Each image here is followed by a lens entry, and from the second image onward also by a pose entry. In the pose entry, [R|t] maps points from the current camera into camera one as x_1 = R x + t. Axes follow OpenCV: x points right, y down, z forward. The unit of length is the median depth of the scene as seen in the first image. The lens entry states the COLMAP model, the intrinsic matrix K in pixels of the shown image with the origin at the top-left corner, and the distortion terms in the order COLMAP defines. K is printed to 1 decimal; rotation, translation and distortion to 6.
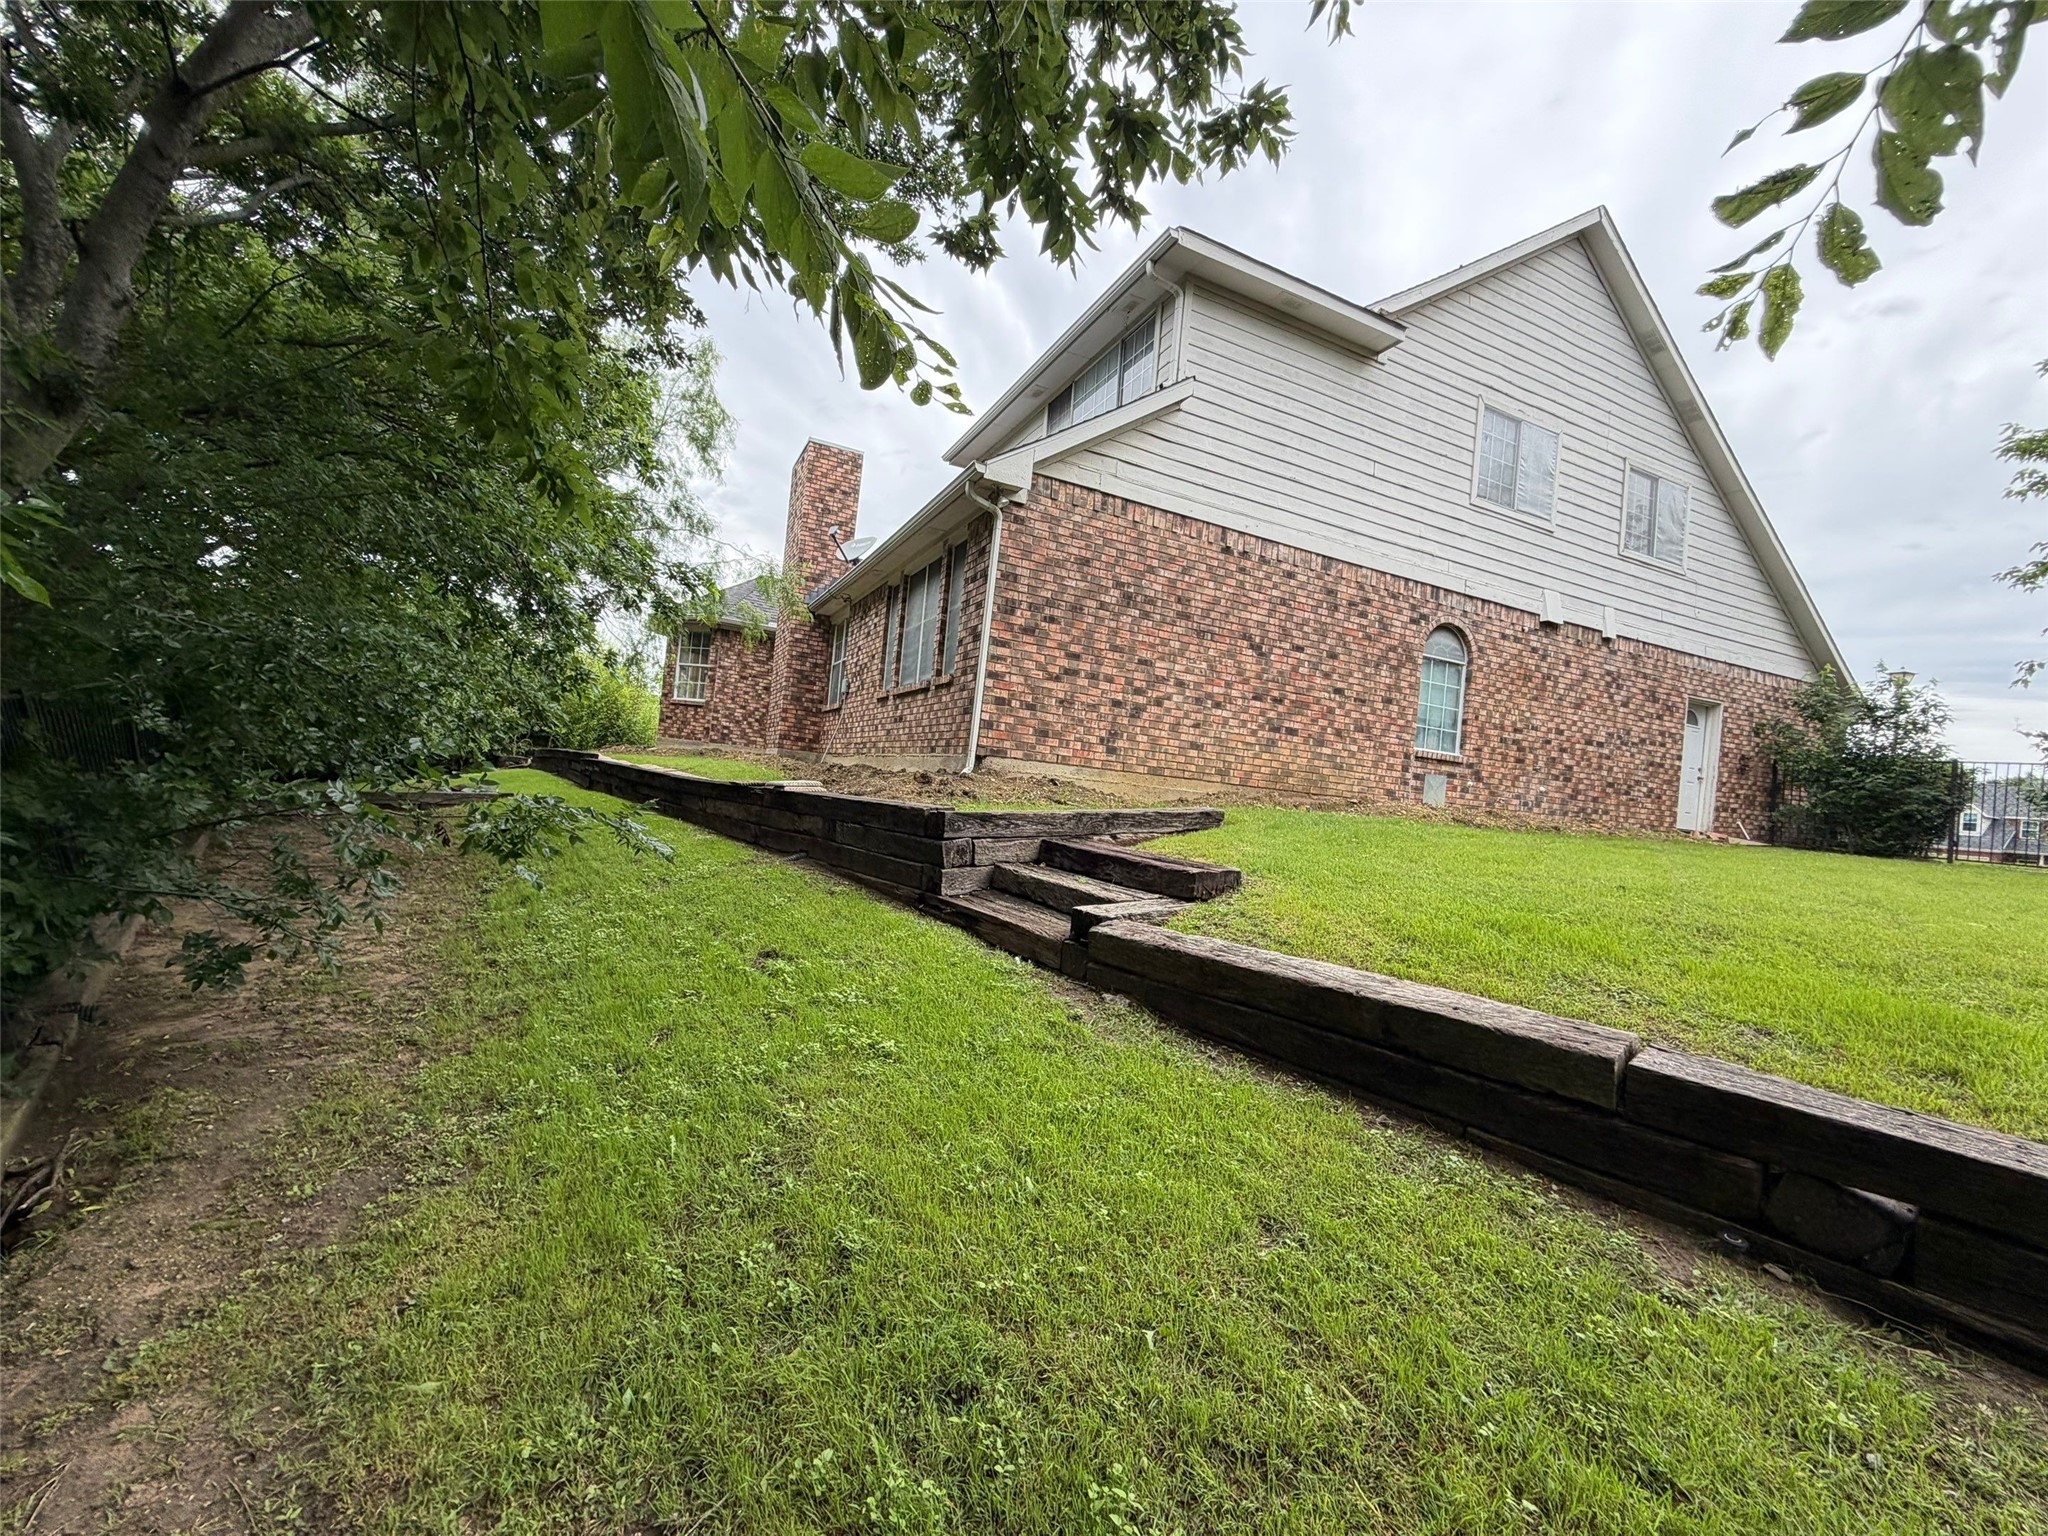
lens RADIAL K [[820.0, 0, 1023.3], [0, 820.0, 765.4], [0, 0, 1]] dist [0.000242, 0.000009]
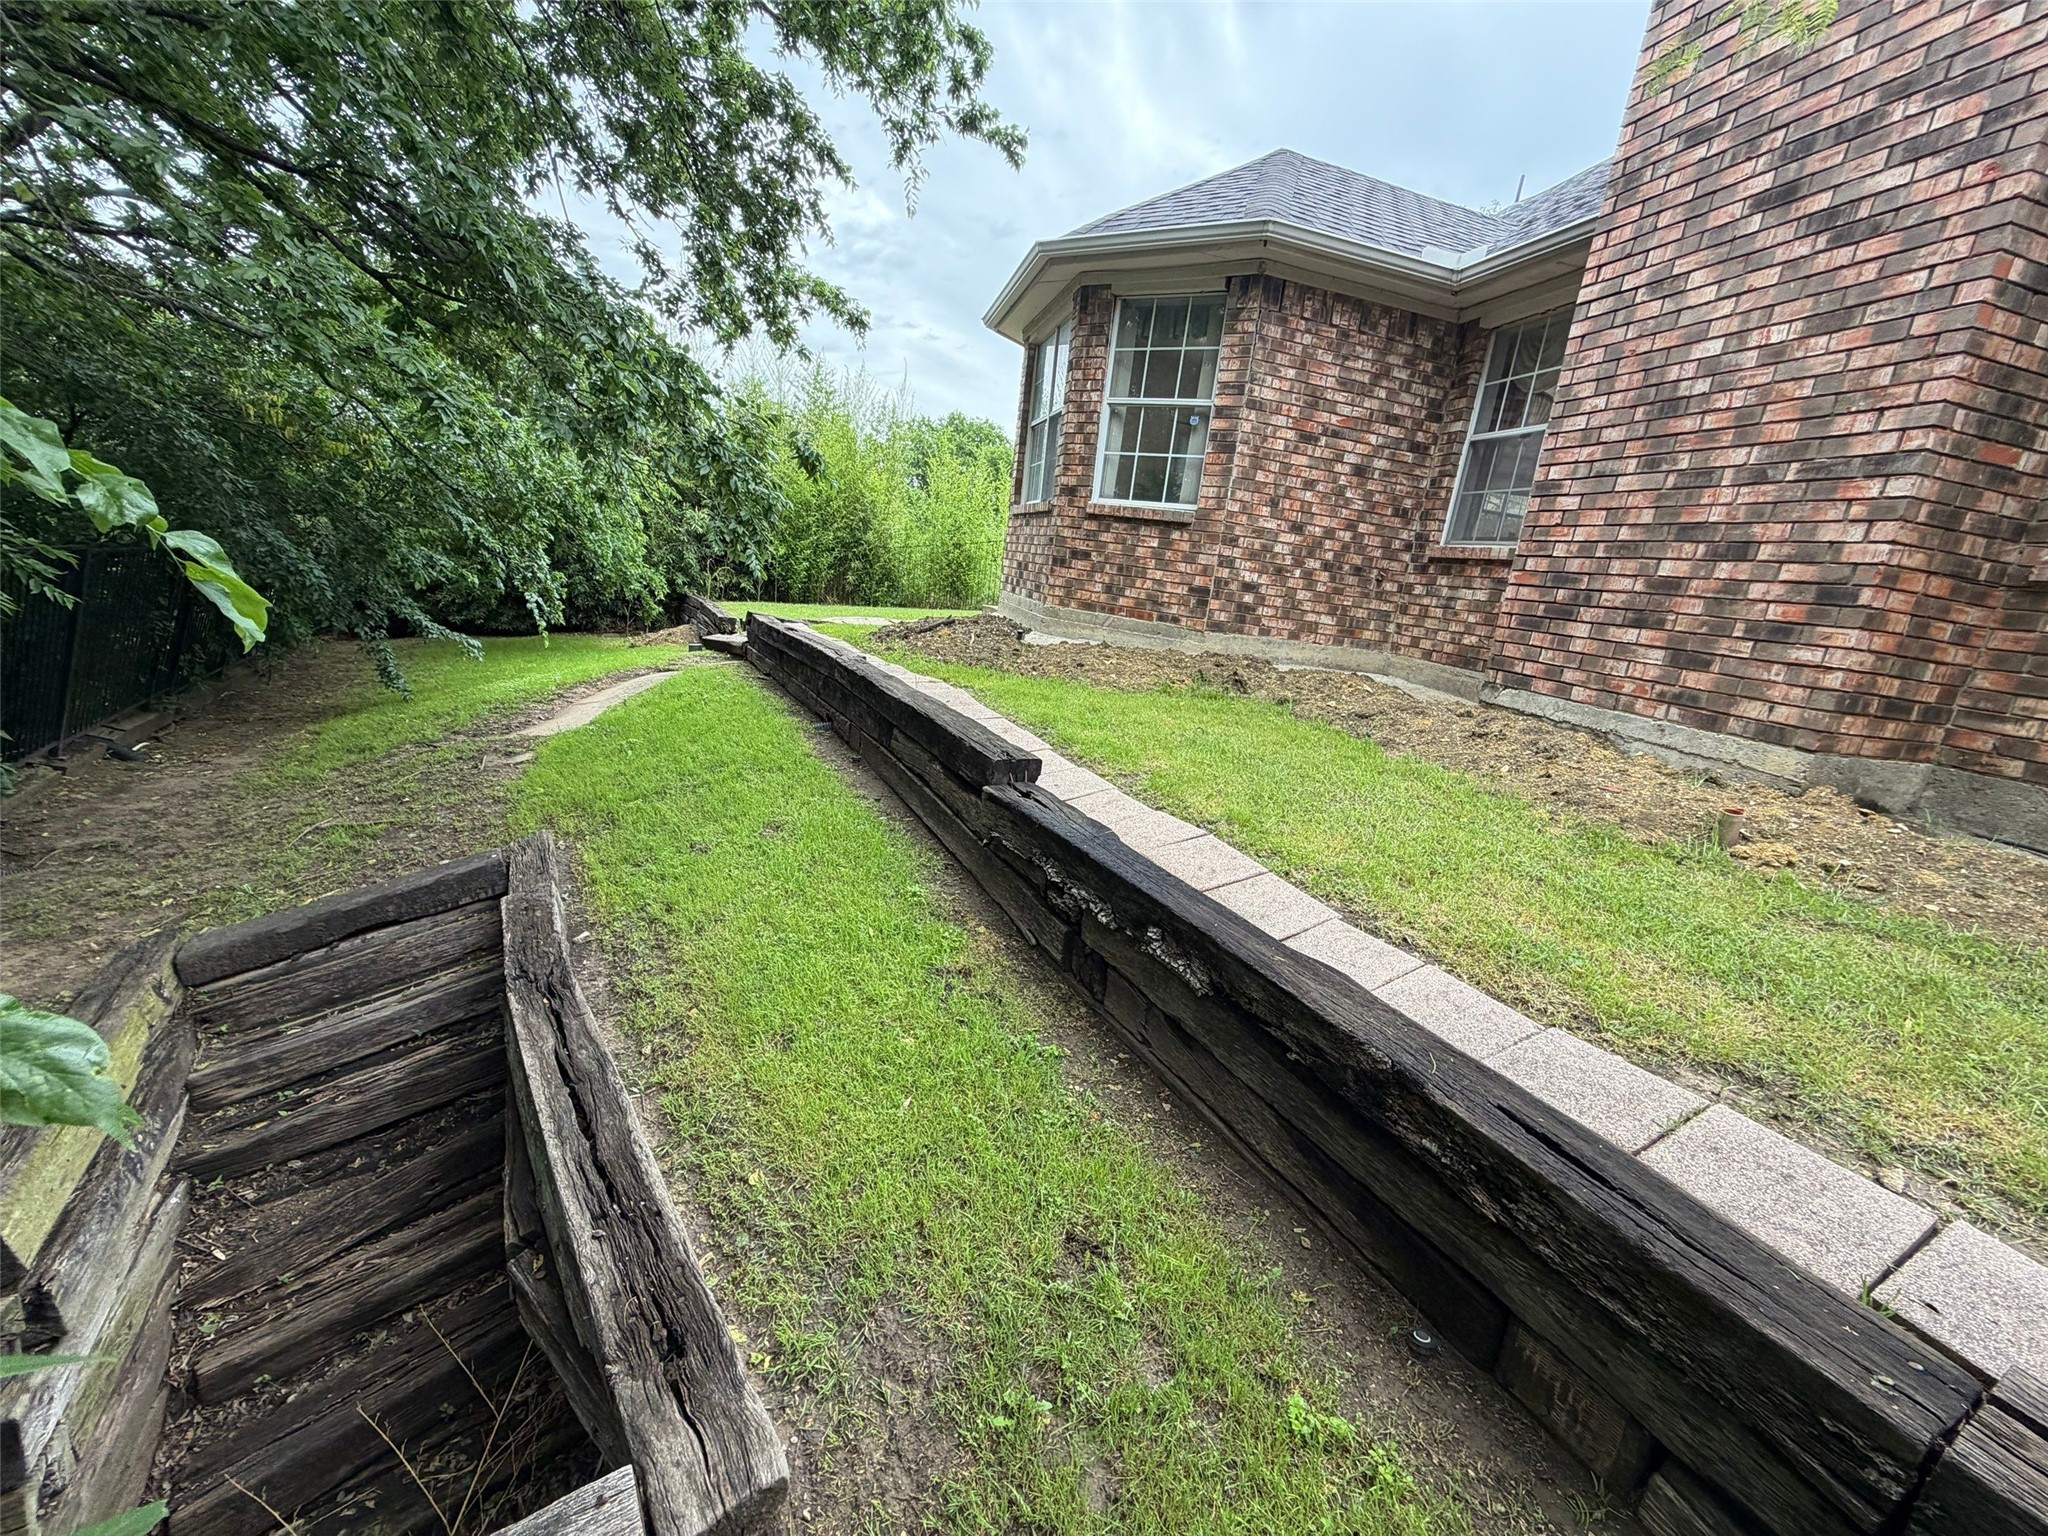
lens RADIAL K [[820.0, 0, 1023.3], [0, 820.0, 767.4], [0, 0, 1]] dist [0.000242, 0.000009]
pose [[0.980663, 0.060442, -0.186139, -0.384807], [-0.012411, 0.968407, 0.249067, -0.057502], [0.195312, -0.241940, 0.950430, 0.618719]]
